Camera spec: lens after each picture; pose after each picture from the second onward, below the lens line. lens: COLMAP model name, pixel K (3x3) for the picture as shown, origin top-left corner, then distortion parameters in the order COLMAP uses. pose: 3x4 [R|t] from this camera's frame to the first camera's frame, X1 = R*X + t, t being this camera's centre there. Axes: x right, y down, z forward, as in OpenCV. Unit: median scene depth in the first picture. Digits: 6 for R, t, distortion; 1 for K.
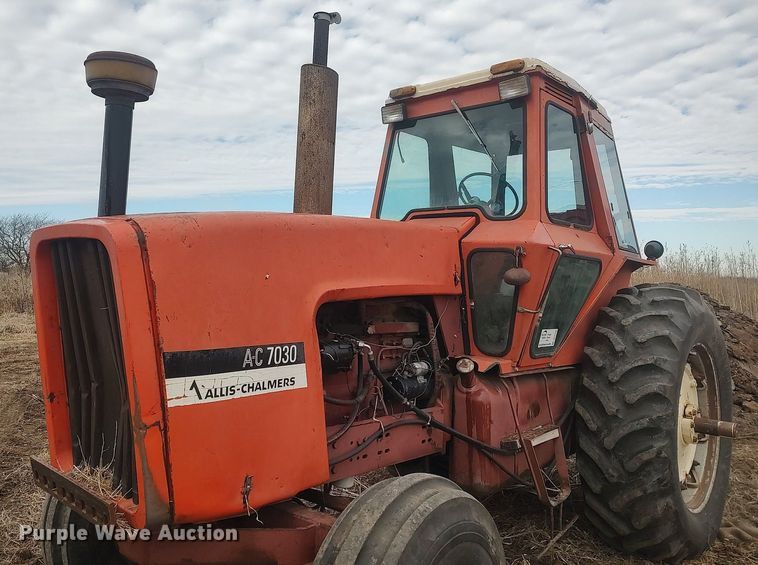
lens RADIAL K [[592.9, 0, 326.8], [0, 592.9, 247.3], [0, 0, 1]] dist [0.049640, -0.048018]
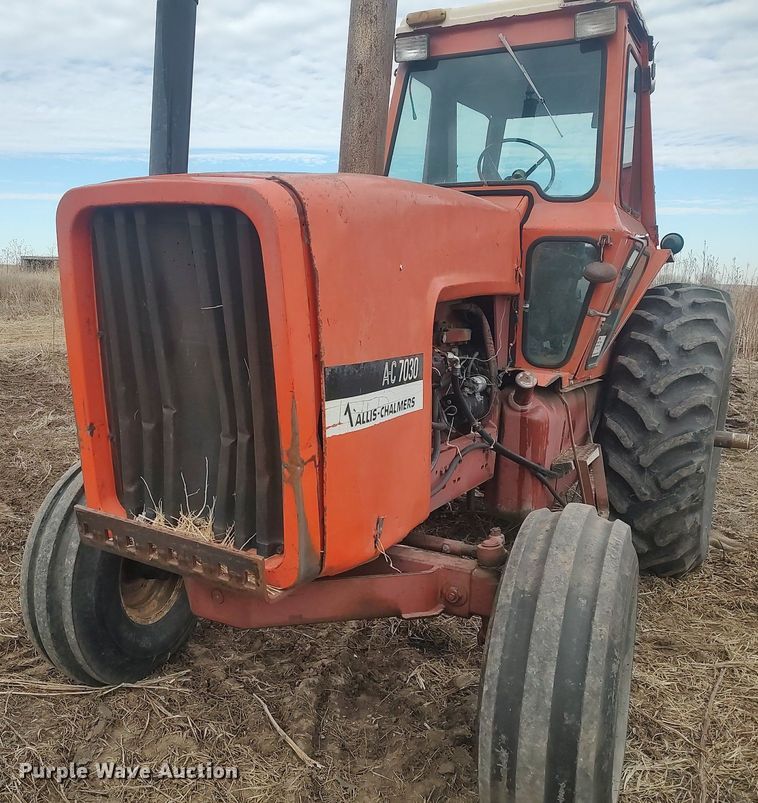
lens RADIAL K [[719.4, 0, 272.9], [0, 719.4, 401.5], [0, 0, 1]] dist [0.092662, -0.119577]
pose [[0.977248, -0.021223, 0.211033, -0.331807], [-0.025830, 0.975667, 0.217731, 0.014587], [-0.210519, -0.218228, 0.952921, 0.089969]]
